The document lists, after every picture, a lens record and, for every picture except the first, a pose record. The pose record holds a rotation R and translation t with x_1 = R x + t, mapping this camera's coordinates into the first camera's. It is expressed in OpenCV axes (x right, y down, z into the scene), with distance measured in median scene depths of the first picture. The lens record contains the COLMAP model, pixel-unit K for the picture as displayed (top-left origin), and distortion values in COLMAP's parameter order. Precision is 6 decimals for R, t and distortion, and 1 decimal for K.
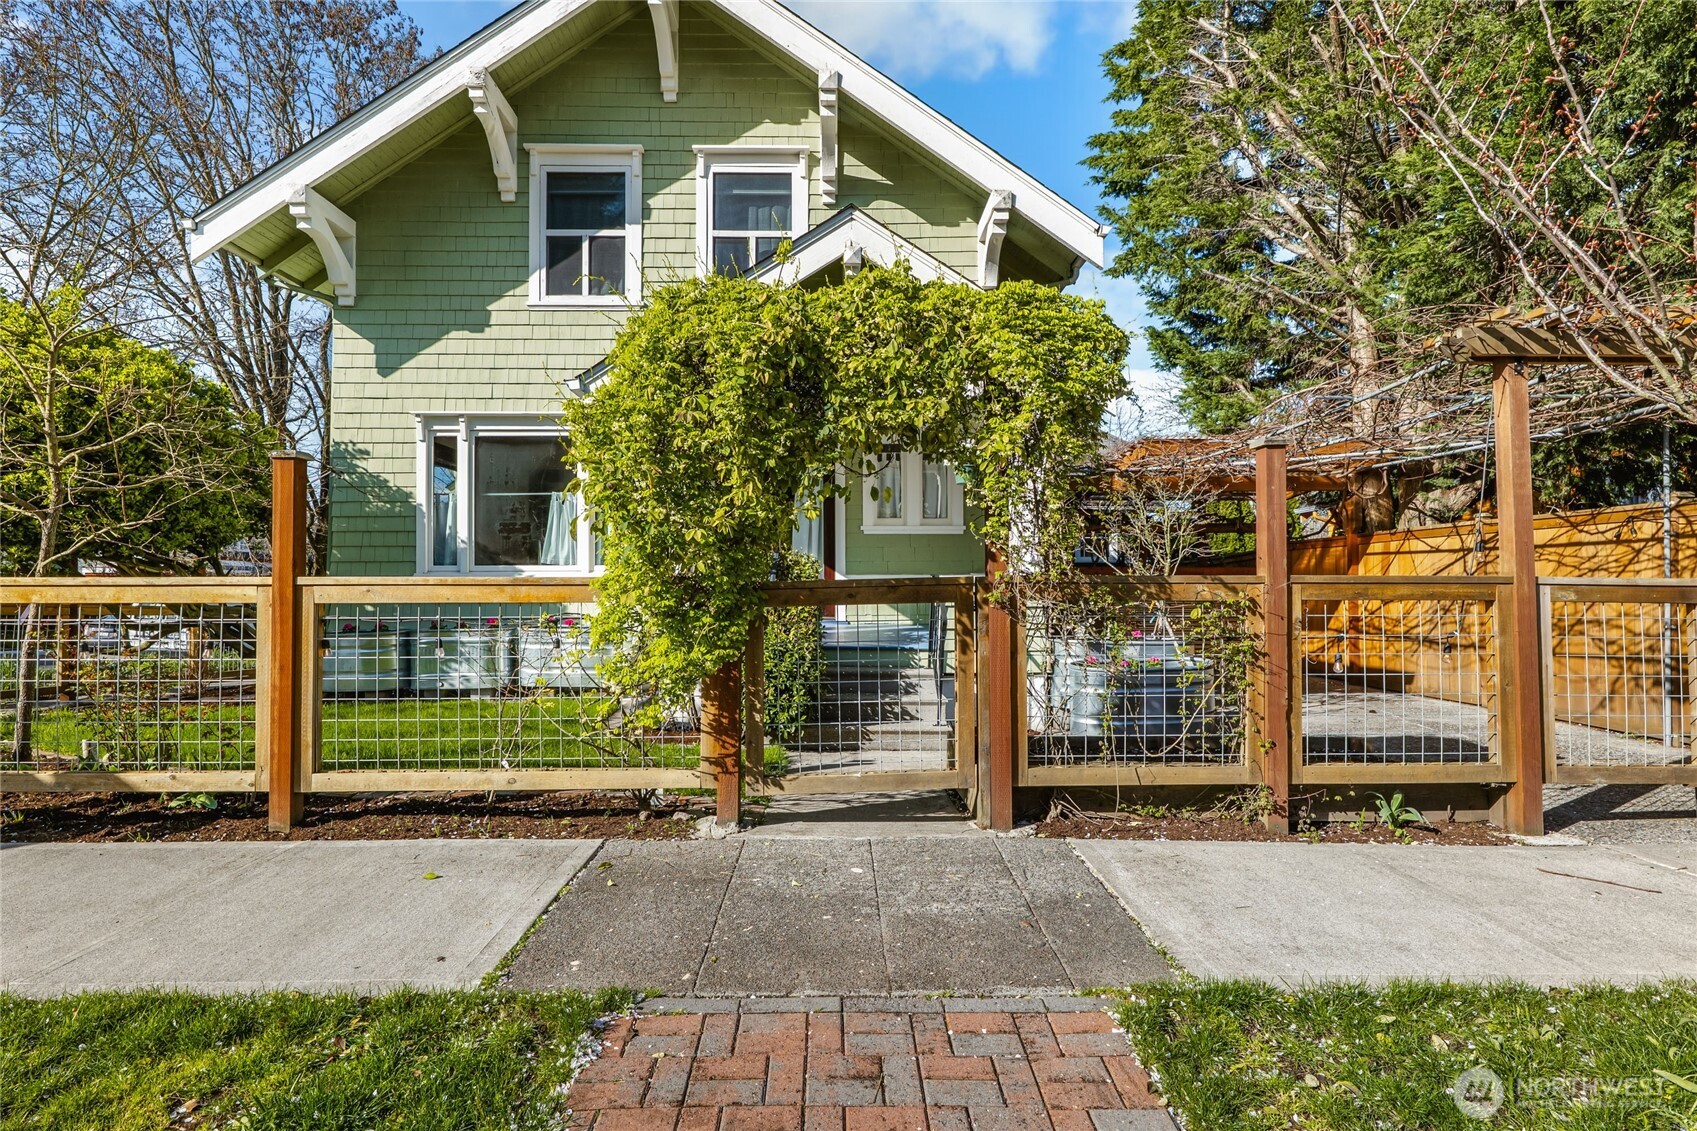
lens RADIAL K [[847.2, 0, 848.5], [0, 847.2, 565.5], [0, 0, 1]] dist [-0.001960, 0.000500]
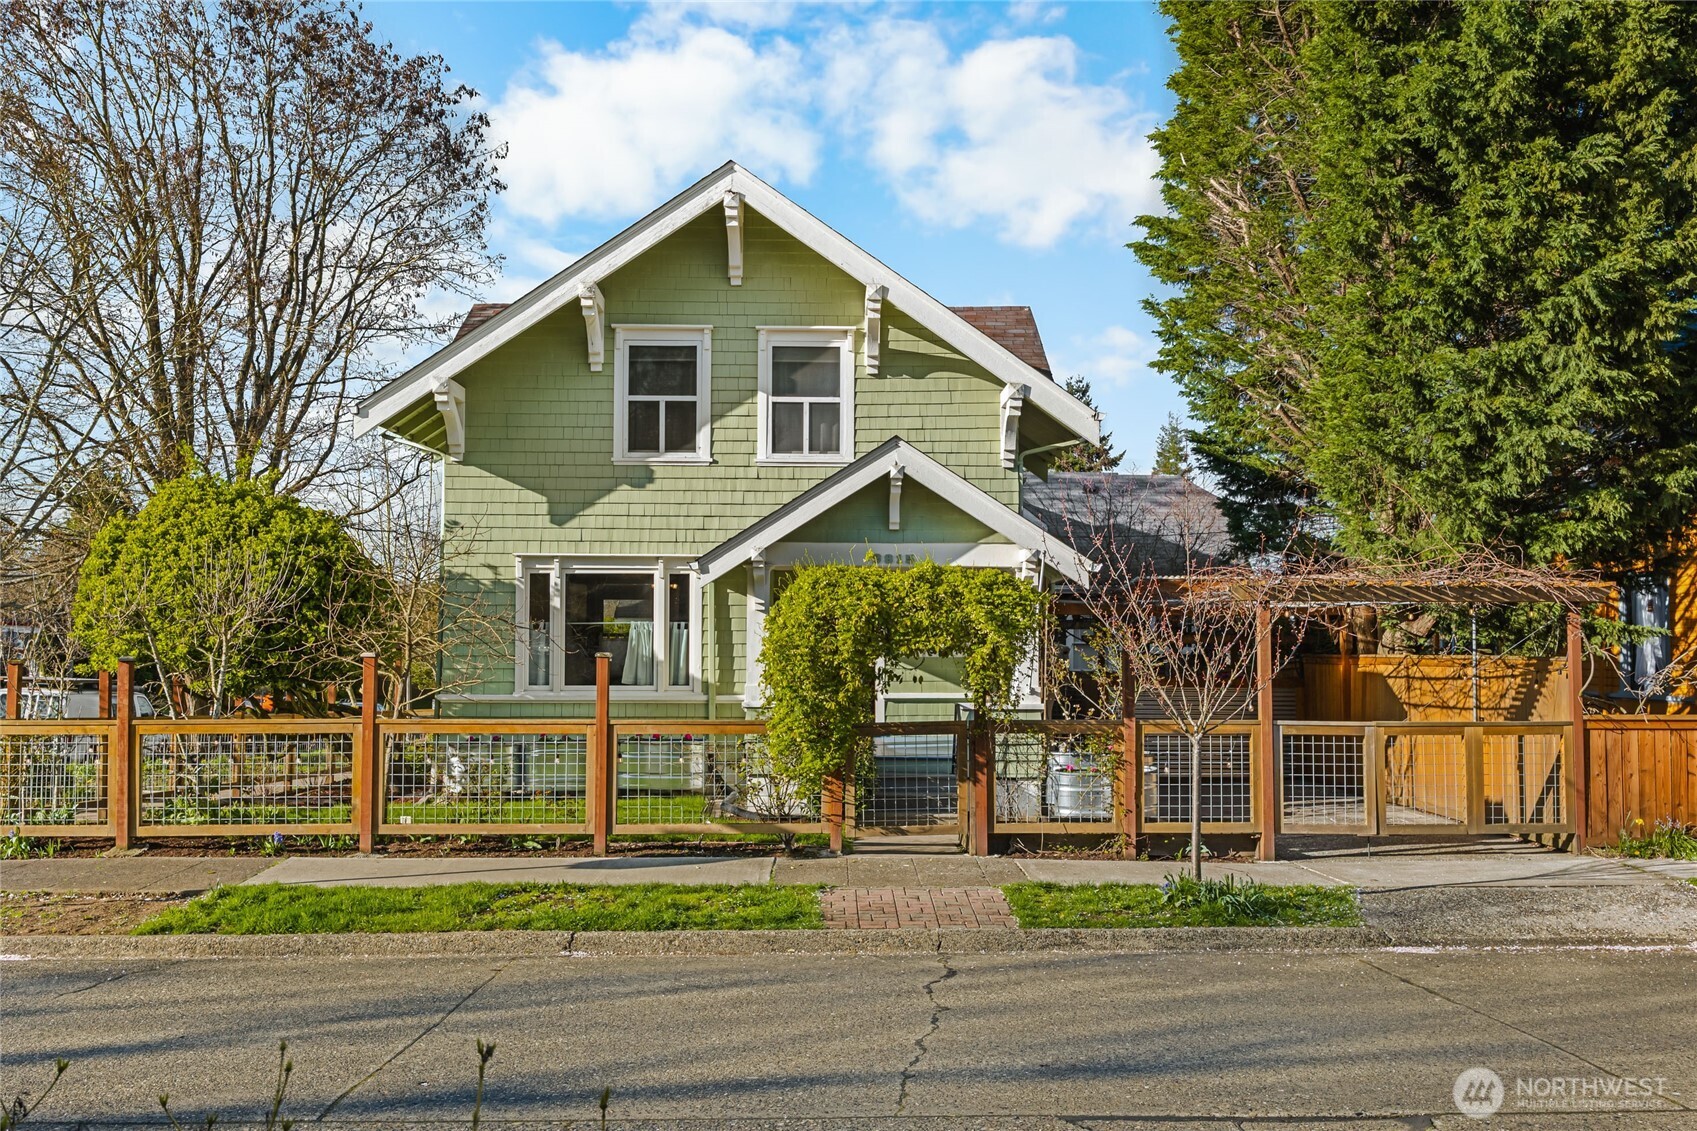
lens RADIAL K [[1493.2, 0, 848.5], [0, 1493.2, 565.5], [0, 0, 1]] dist [0.003418, 0.000677]
pose [[0.999979, 0.002451, -0.005989, -0.054904], [-0.002629, 0.999546, -0.030026, -0.130372], [0.005913, 0.030041, 0.999531, -1.311182]]
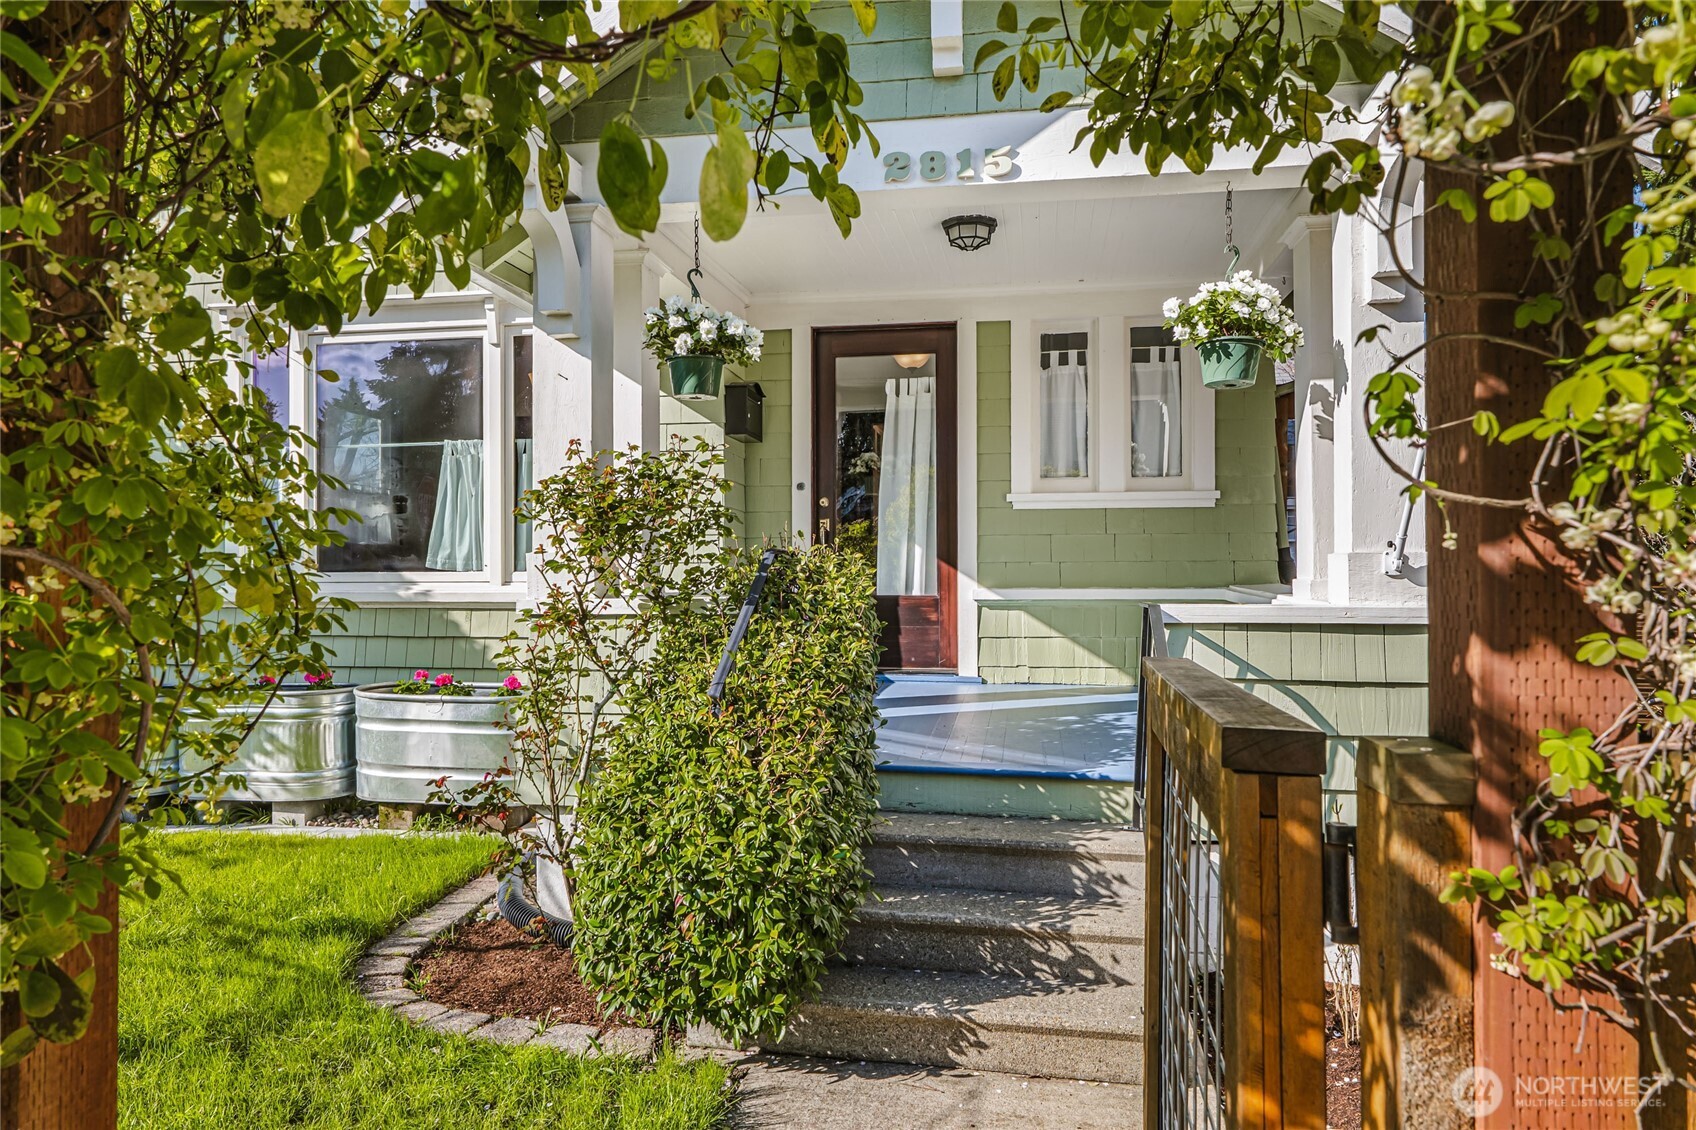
lens RADIAL K [[1119.0, 0, 848.0], [0, 1119.0, 565.0], [0, 0, 1]] dist [0.002853, 0.000419]
pose [[0.986576, -0.004310, -0.163244, 0.012885], [0.003500, 0.999980, -0.005250, -0.000116], [0.163264, 0.004609, 0.986572, 0.135765]]
